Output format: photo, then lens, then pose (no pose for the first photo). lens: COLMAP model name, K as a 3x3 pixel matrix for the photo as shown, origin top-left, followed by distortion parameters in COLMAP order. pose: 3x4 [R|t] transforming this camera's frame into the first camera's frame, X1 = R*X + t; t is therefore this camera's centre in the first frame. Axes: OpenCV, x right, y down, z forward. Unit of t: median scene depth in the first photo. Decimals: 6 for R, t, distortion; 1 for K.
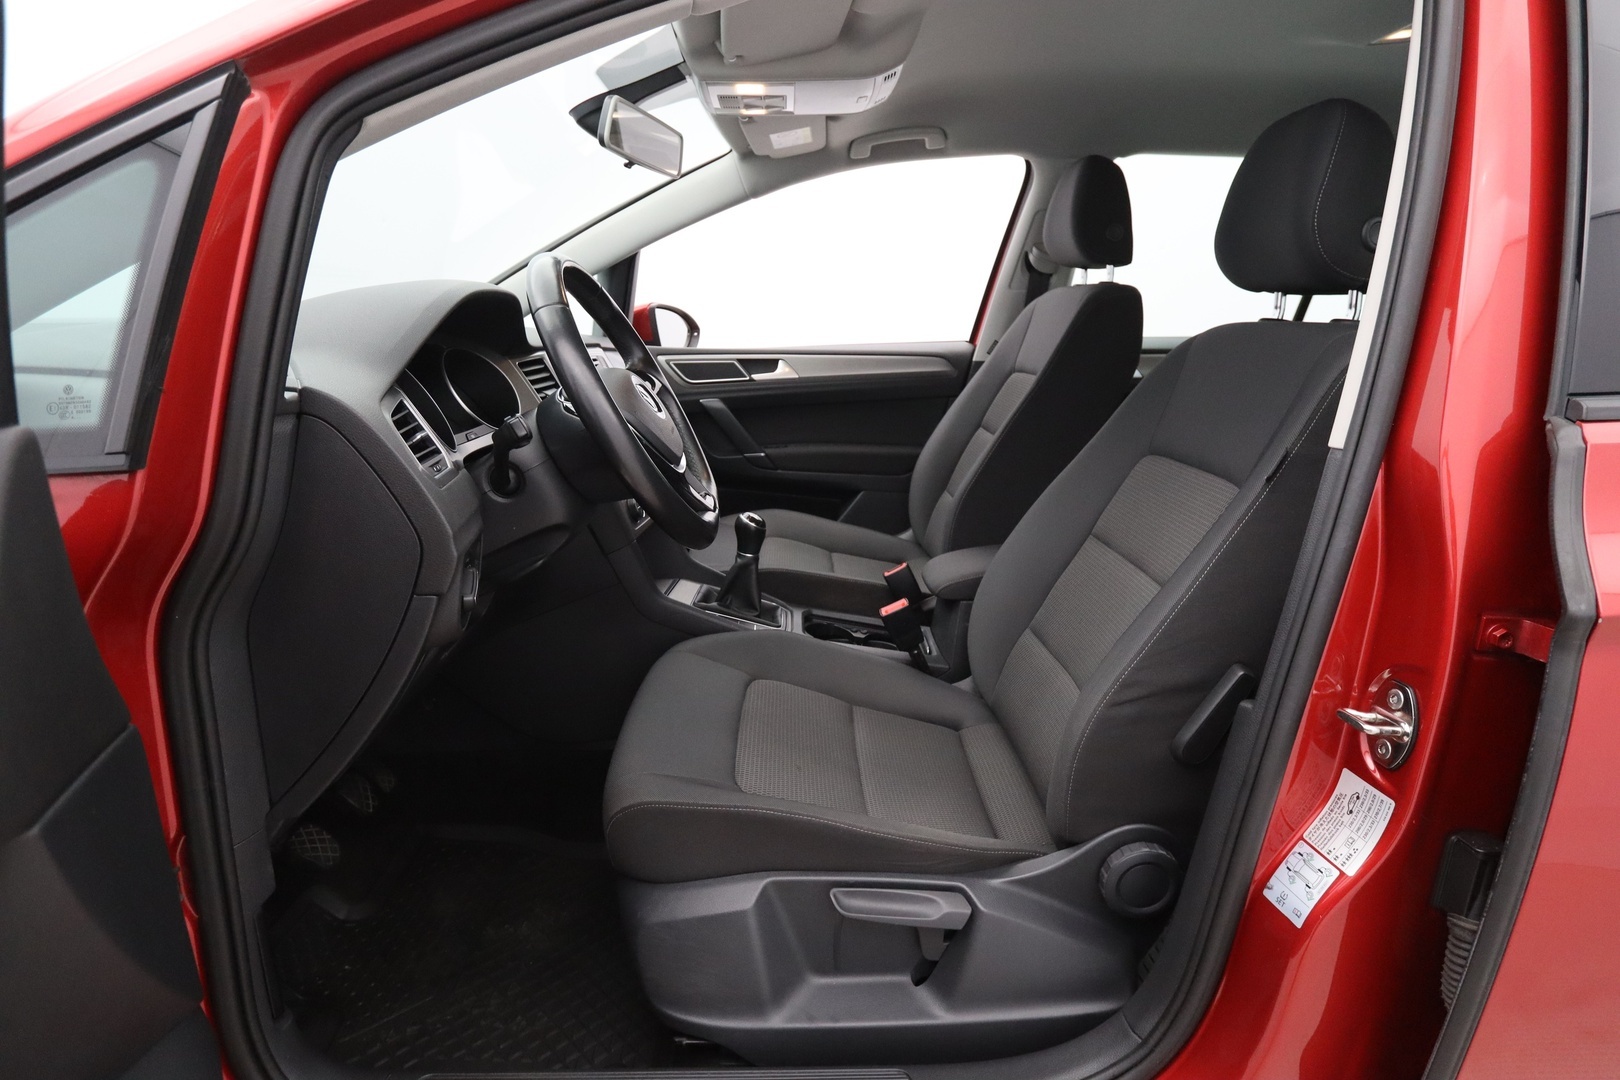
lens RADIAL K [[898.7, 0, 810.8], [0, 898.7, 535.1], [0, 0, 1]] dist [-0.019386, 0.002794]
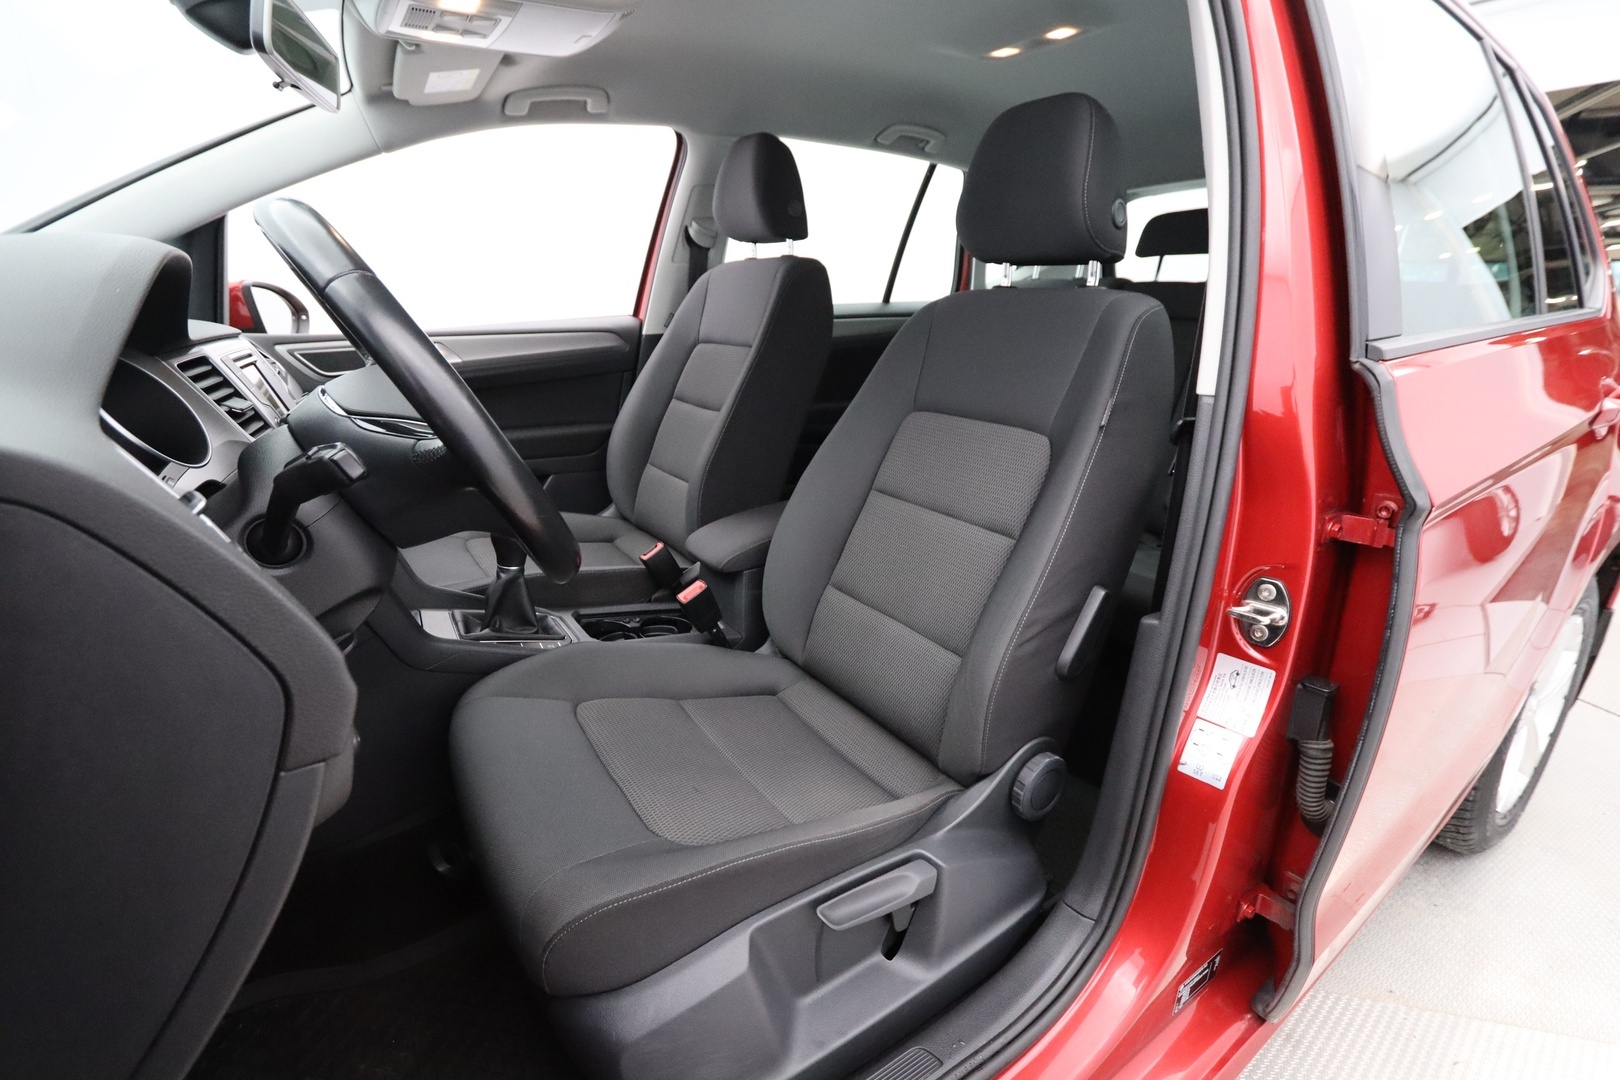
lens RADIAL K [[758.4, 0, 809.6], [0, 758.4, 542.6], [0, 0, 1]] dist [-0.024437, 0.000800]
pose [[0.837625, -0.181724, 0.515132, -0.207722], [0.140424, 0.982982, 0.118434, -0.049925], [-0.527888, -0.026866, 0.848889, 0.223353]]
